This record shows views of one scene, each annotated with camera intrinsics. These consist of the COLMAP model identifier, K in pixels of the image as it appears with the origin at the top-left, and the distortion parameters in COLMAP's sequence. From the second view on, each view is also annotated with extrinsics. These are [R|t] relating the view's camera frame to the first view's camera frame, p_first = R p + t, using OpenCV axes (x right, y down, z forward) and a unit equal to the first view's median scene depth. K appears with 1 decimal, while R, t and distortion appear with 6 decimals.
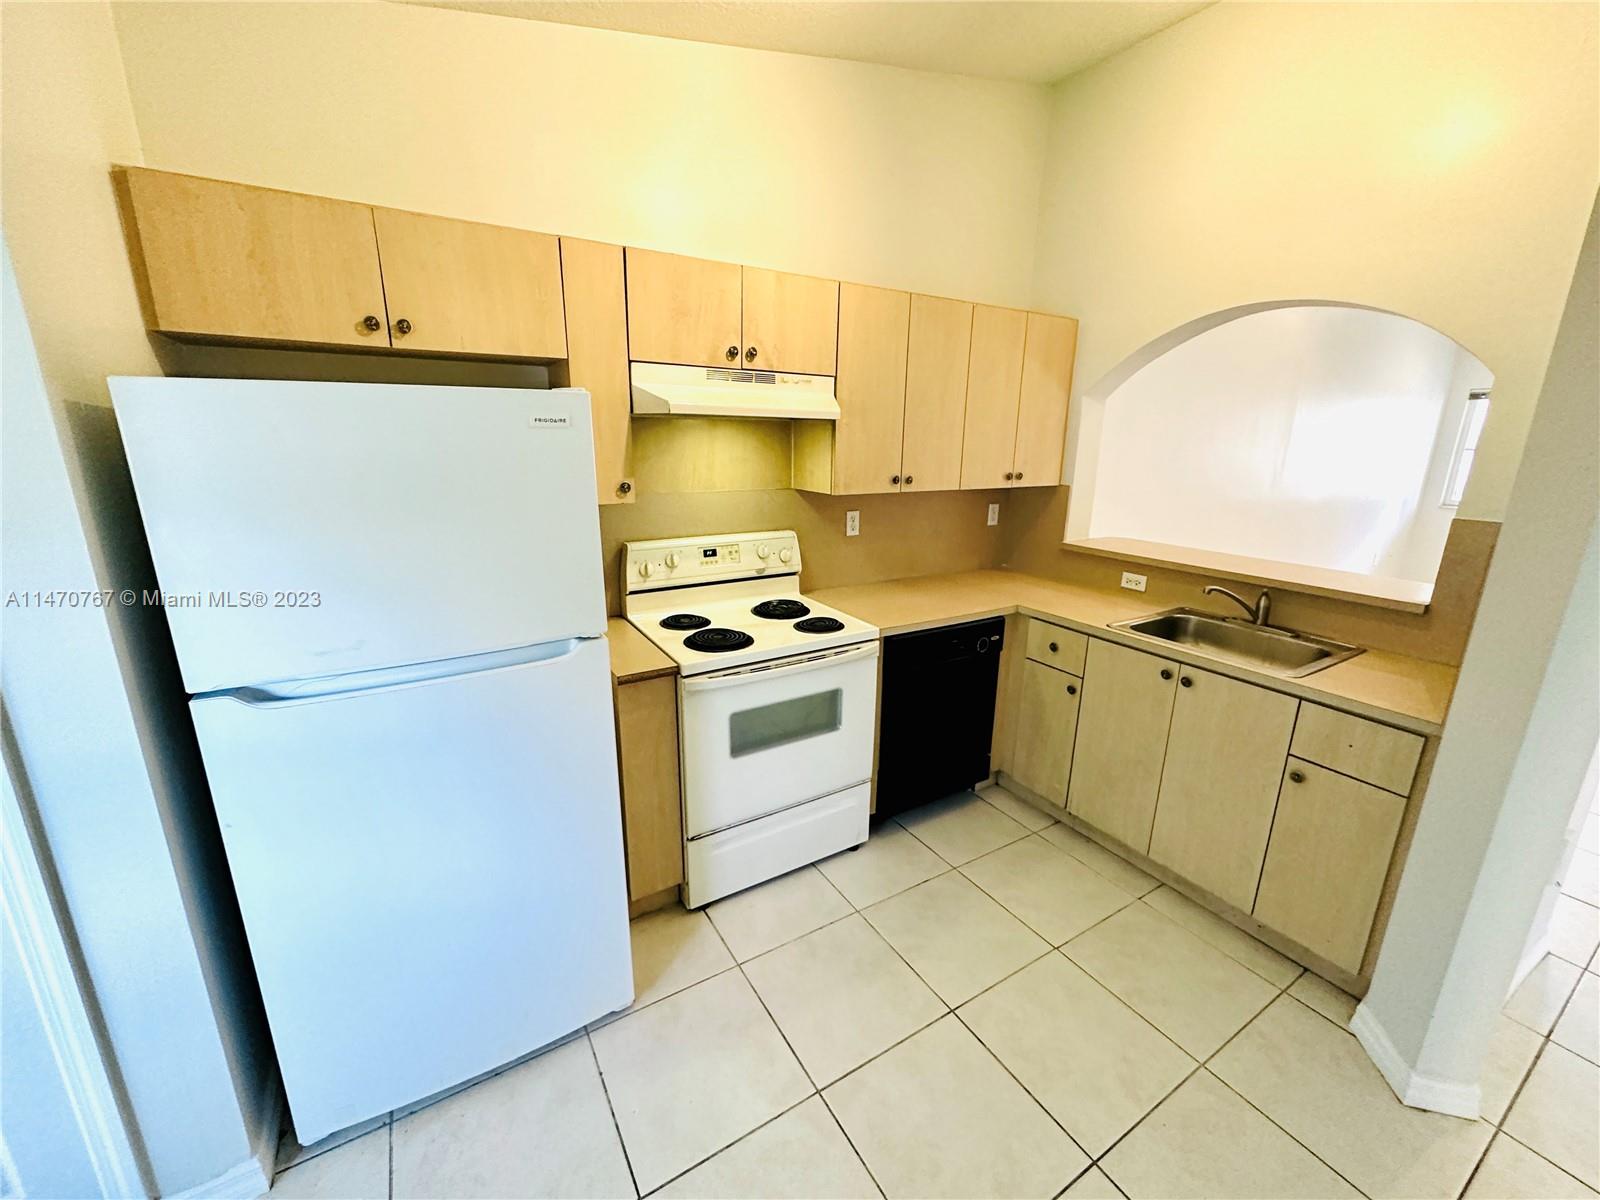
lens RADIAL K [[637.7, 0, 801.2], [0, 637.7, 598.3], [0, 0, 1]] dist [-0.002396, -0.000162]
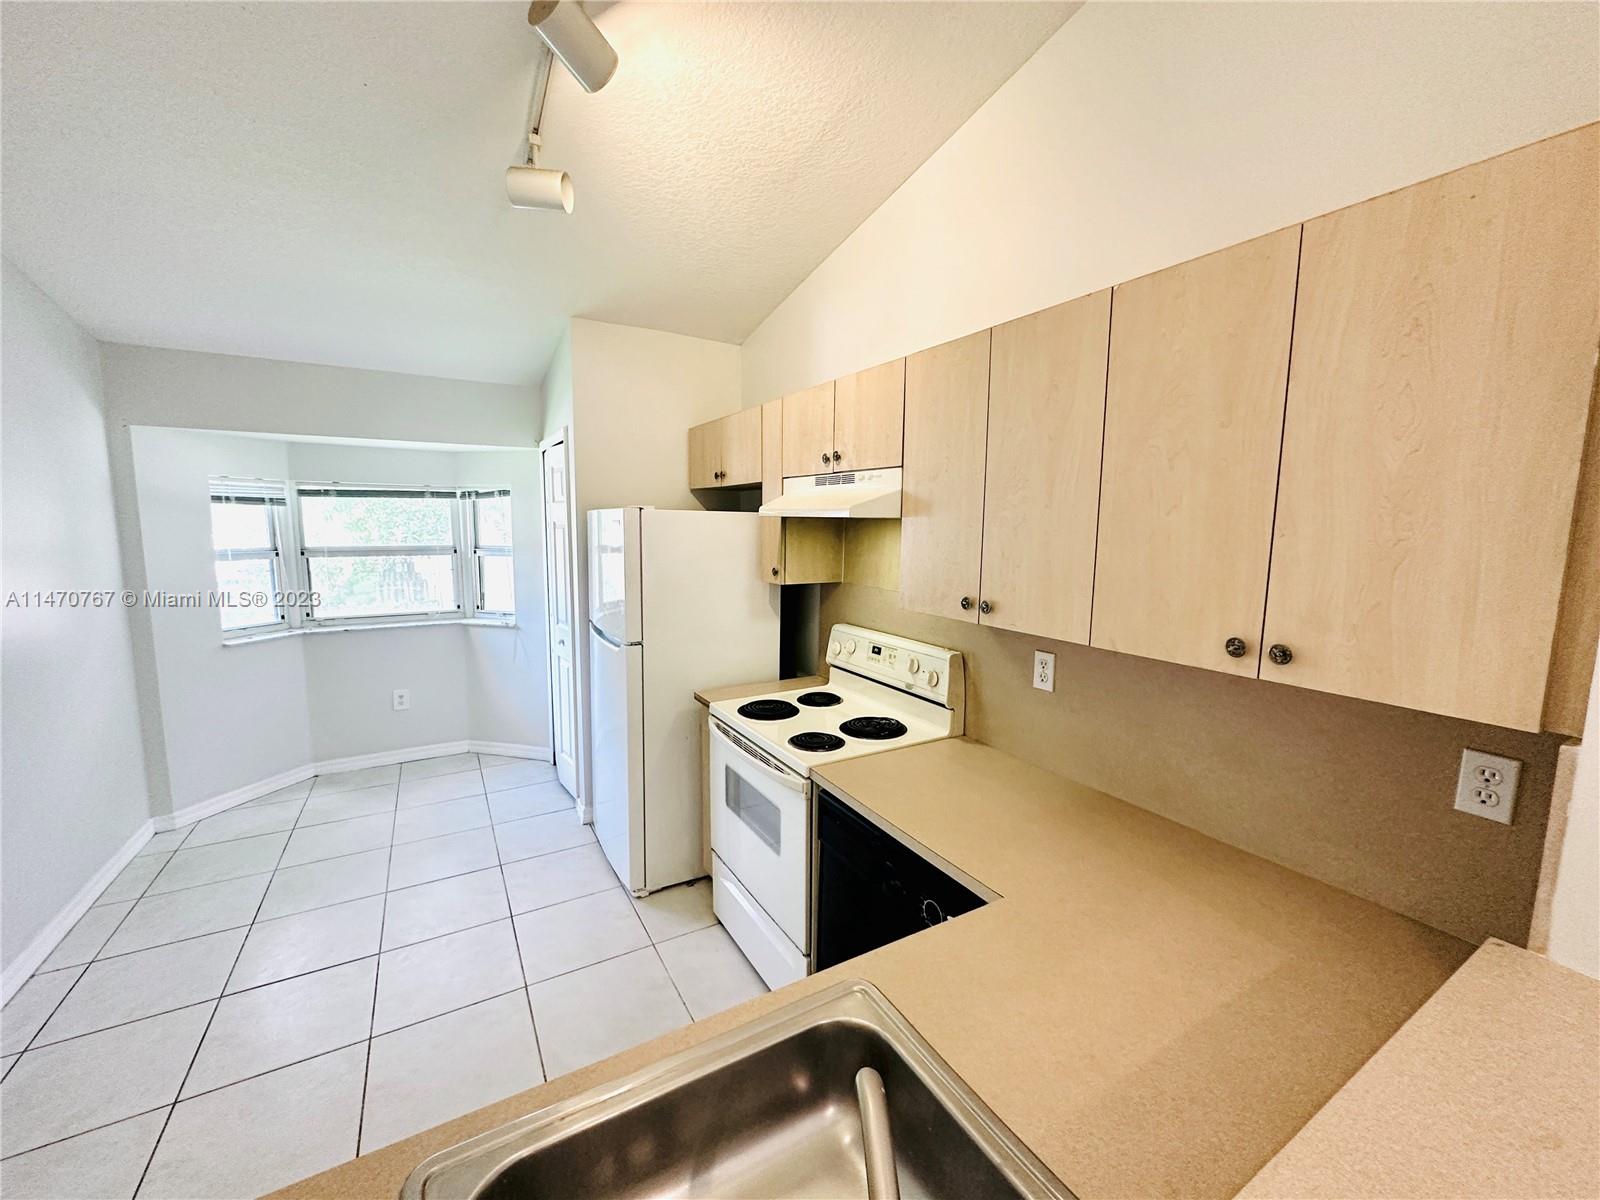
lens RADIAL K [[635.4, 0, 804.9], [0, 635.4, 597.6], [0, 0, 1]] dist [-0.005996, -0.000031]
pose [[-0.014271, 0.104538, -0.994418, 0.901359], [-0.262307, 0.959298, 0.104611, -0.241923], [0.964879, 0.262335, 0.013730, 0.926693]]
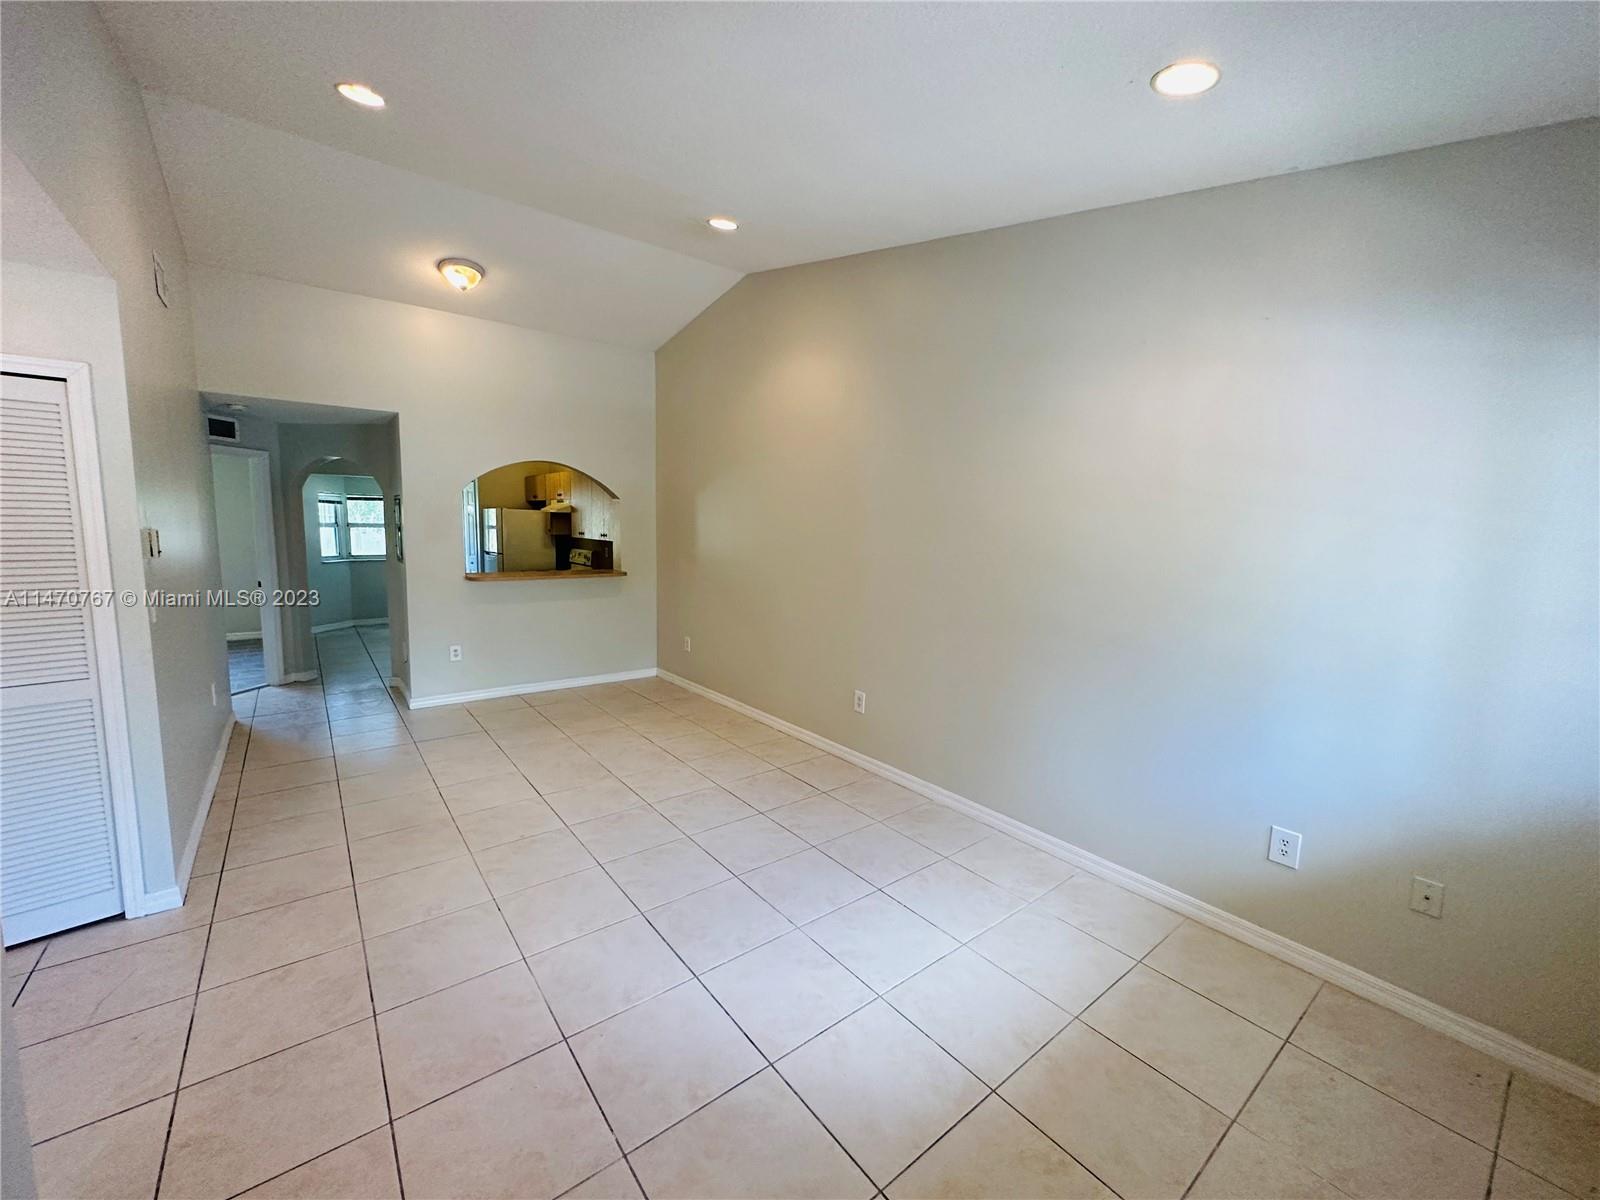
lens RADIAL K [[637.7, 0, 801.2], [0, 637.7, 598.3], [0, 0, 1]] dist [-0.002396, -0.000162]
pose [[0.121475, 0.109689, -0.986515, 3.391121], [-0.270944, 0.959796, 0.073355, -0.423990], [0.954900, 0.258380, 0.146311, 1.776515]]
